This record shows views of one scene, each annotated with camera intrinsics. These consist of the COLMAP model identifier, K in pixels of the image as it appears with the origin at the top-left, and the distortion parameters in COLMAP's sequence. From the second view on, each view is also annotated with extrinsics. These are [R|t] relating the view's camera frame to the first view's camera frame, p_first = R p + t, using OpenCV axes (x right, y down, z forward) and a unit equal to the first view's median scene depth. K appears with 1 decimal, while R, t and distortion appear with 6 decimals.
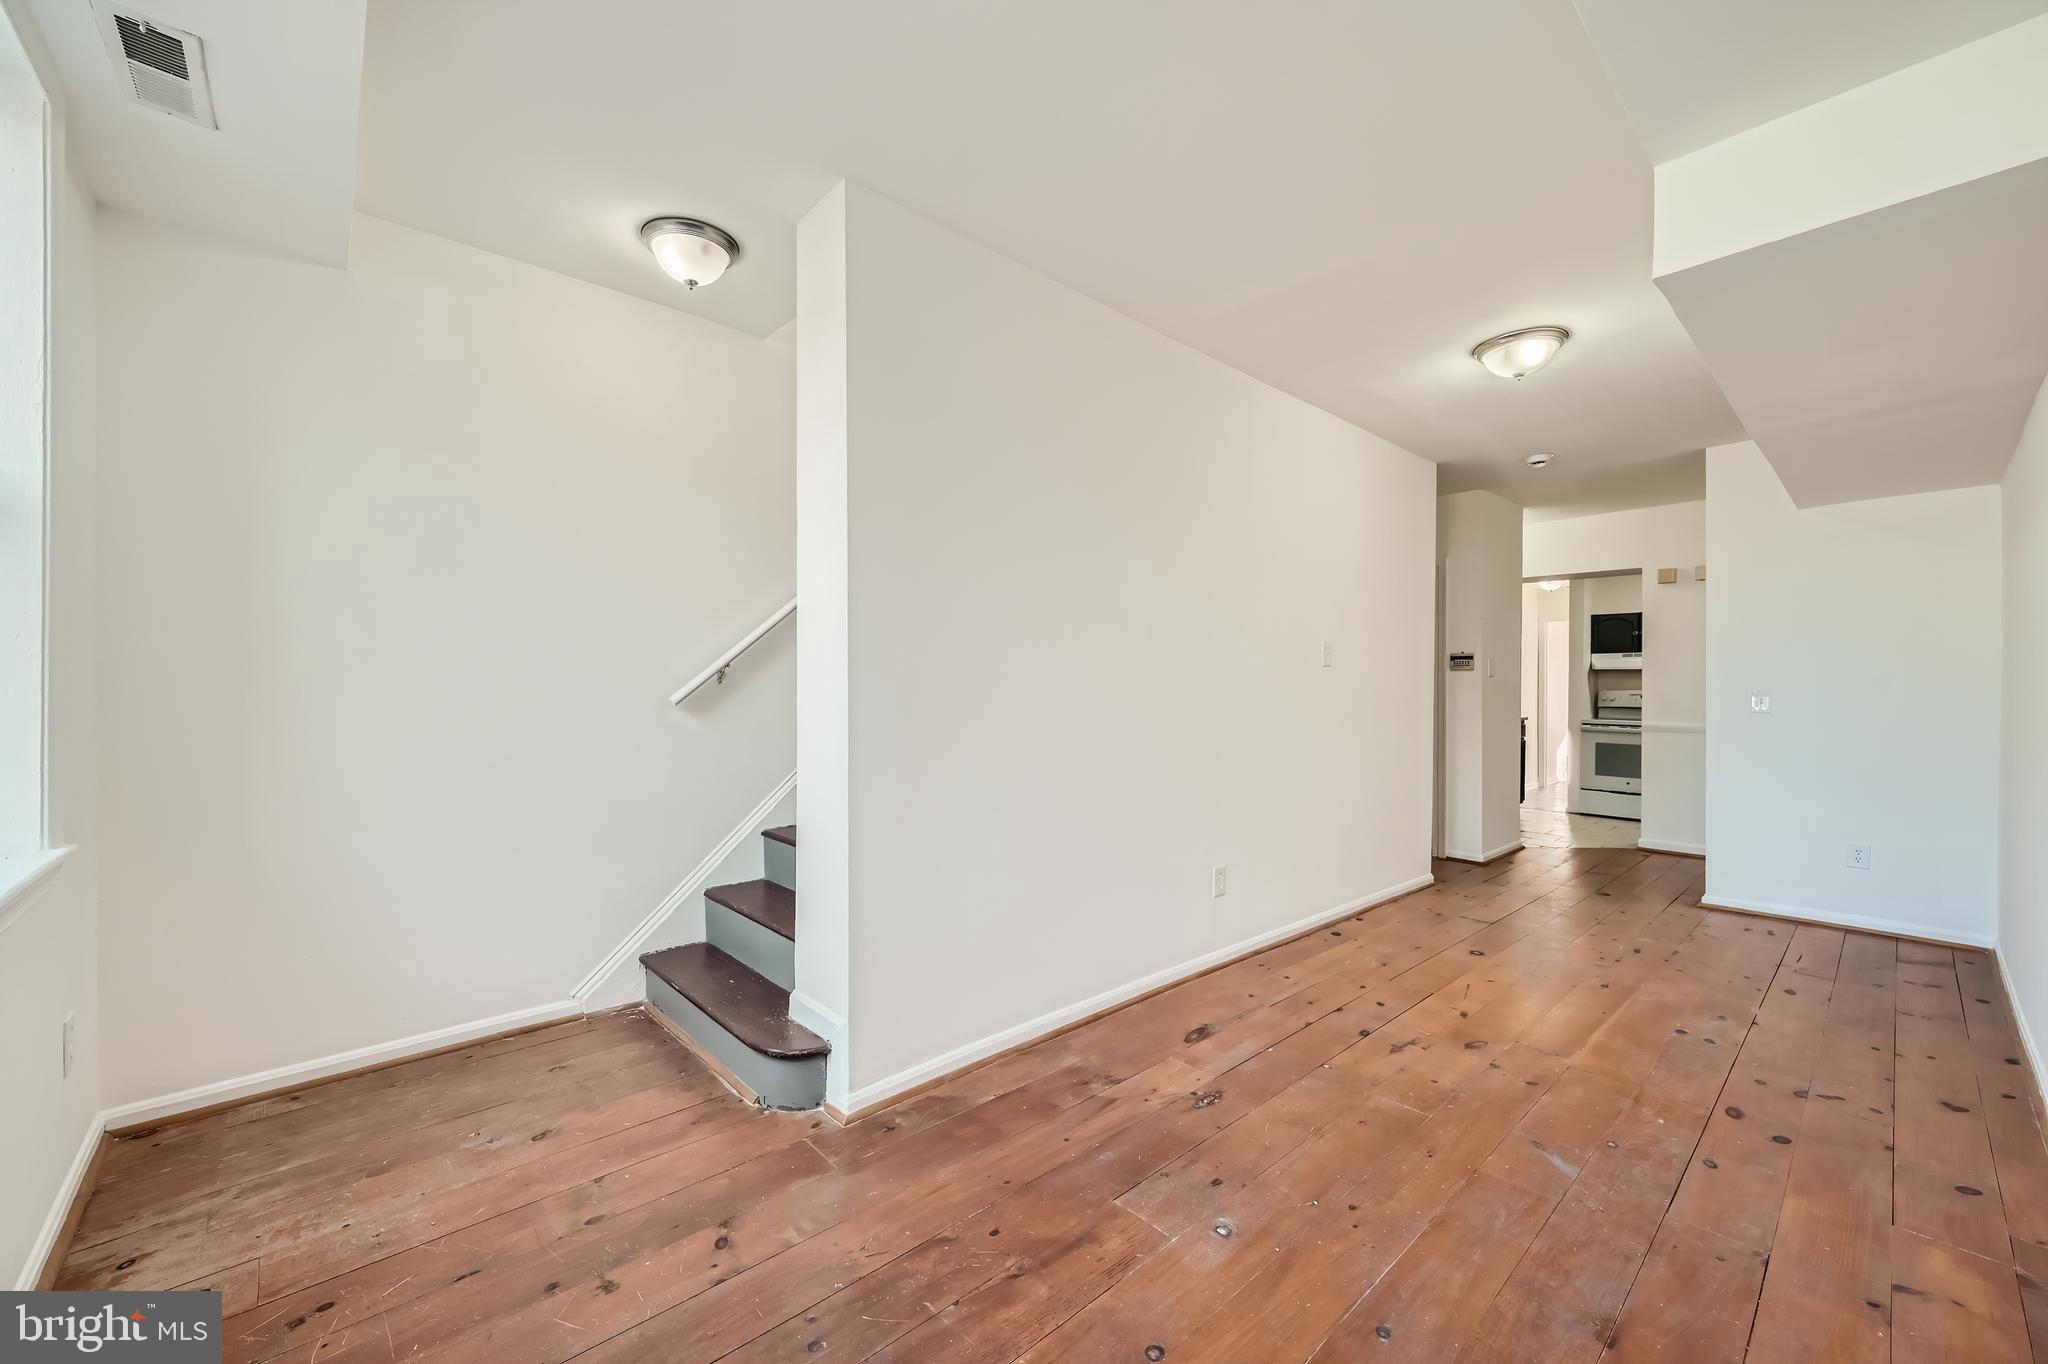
lens RADIAL K [[810.5, 0, 1015.4], [0, 810.5, 689.1], [0, 0, 1]] dist [-0.000186, -0.000257]
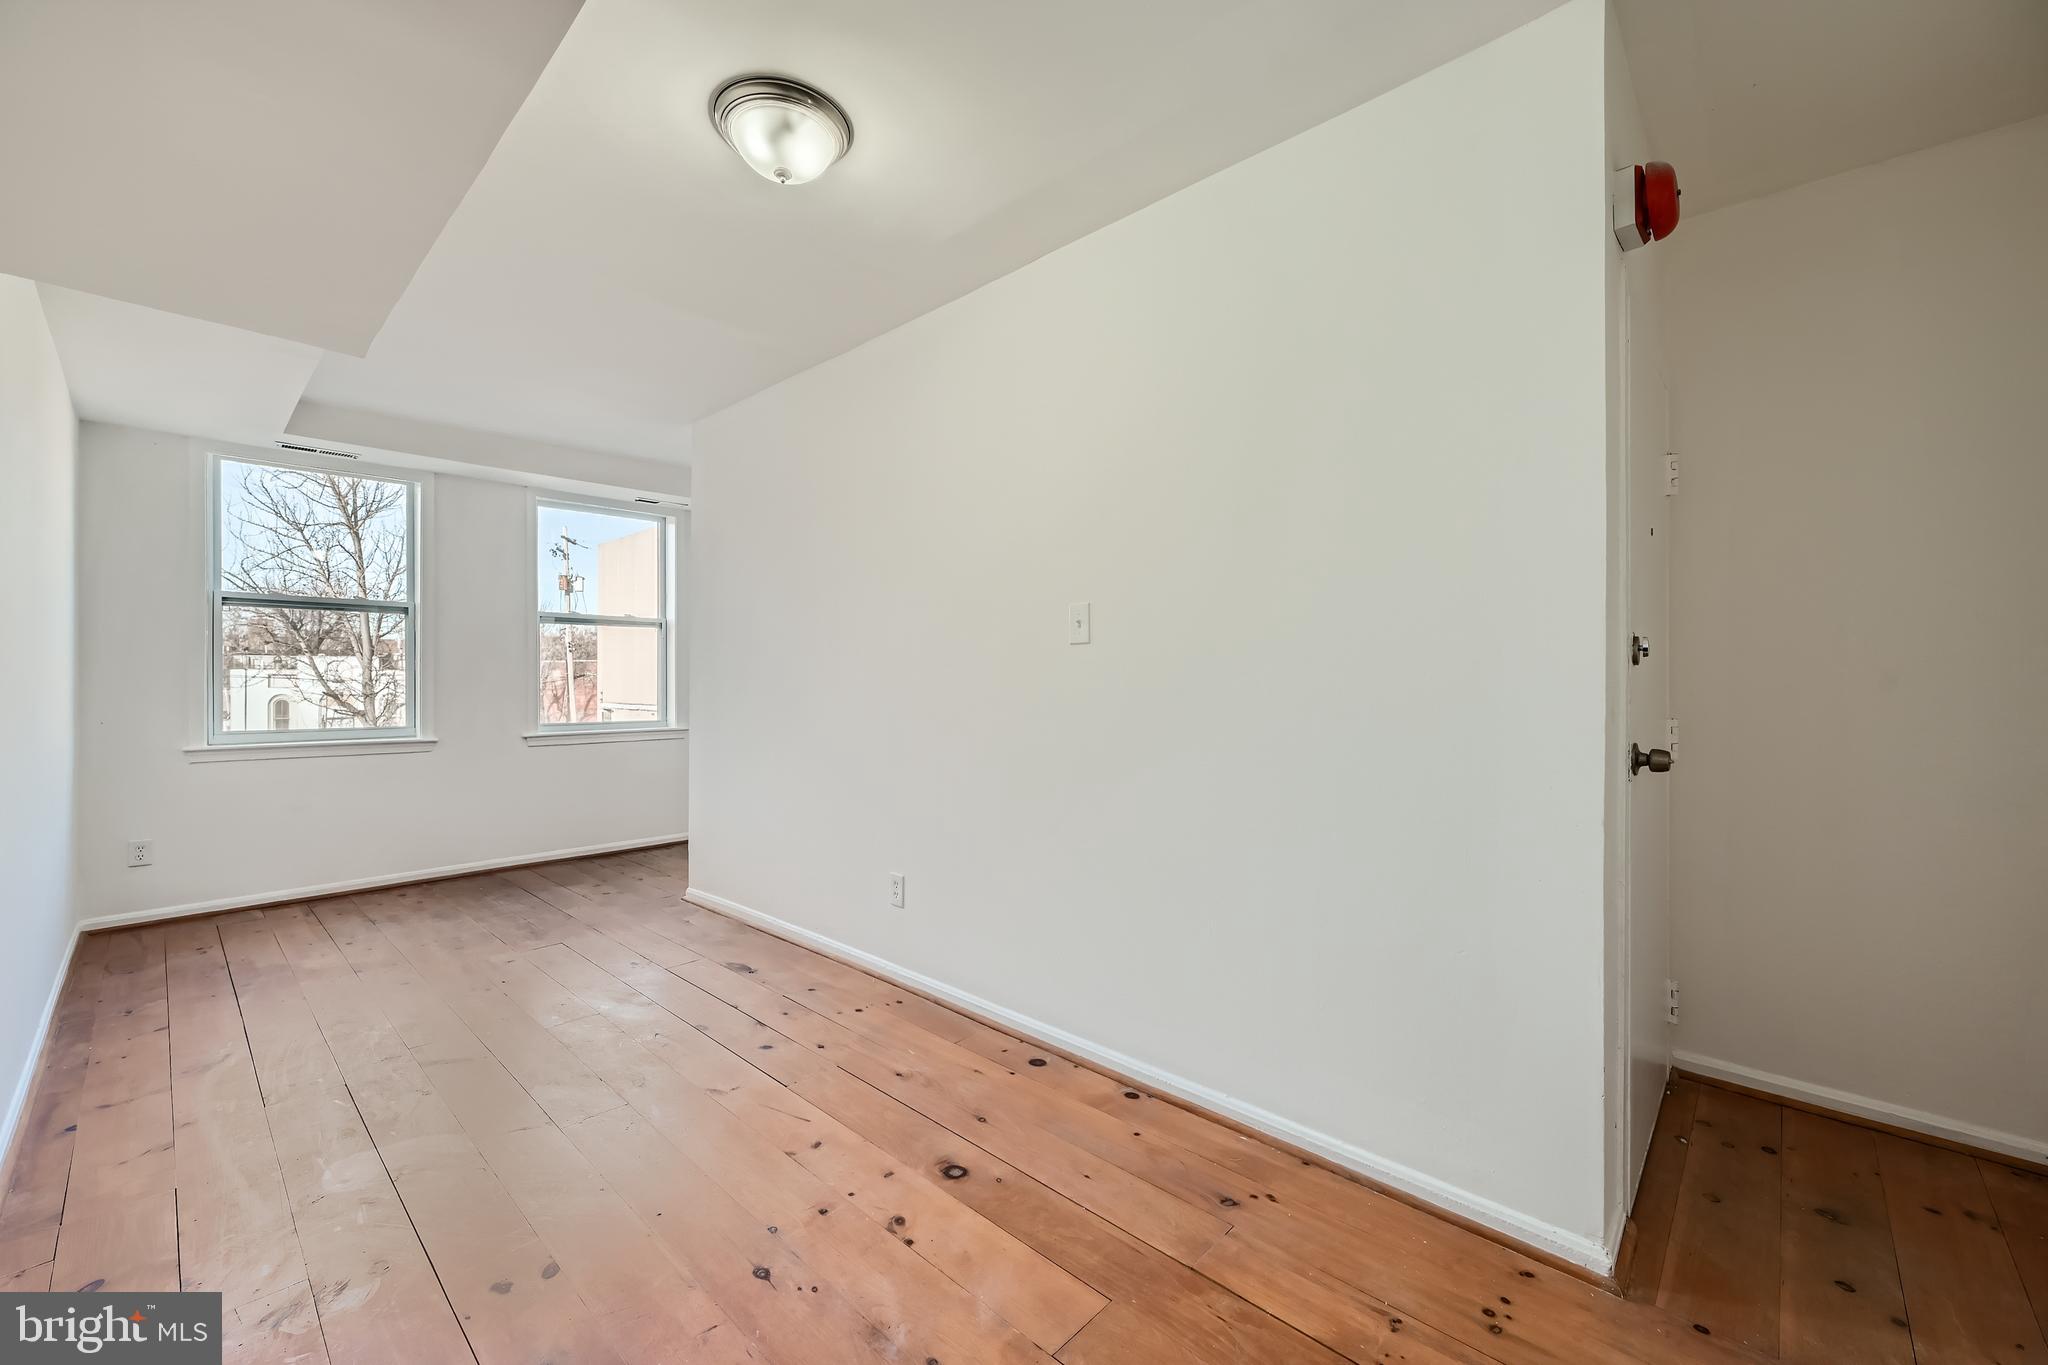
lens RADIAL K [[810.5, 0, 1015.4], [0, 810.5, 689.6], [0, 0, 1]] dist [-0.000186, -0.000257]
pose [[0.073391, 0.002980, -0.997299, 2.038535], [-0.003332, 0.999991, 0.002743, 0.009123], [0.997298, 0.003121, 0.073400, 1.842100]]
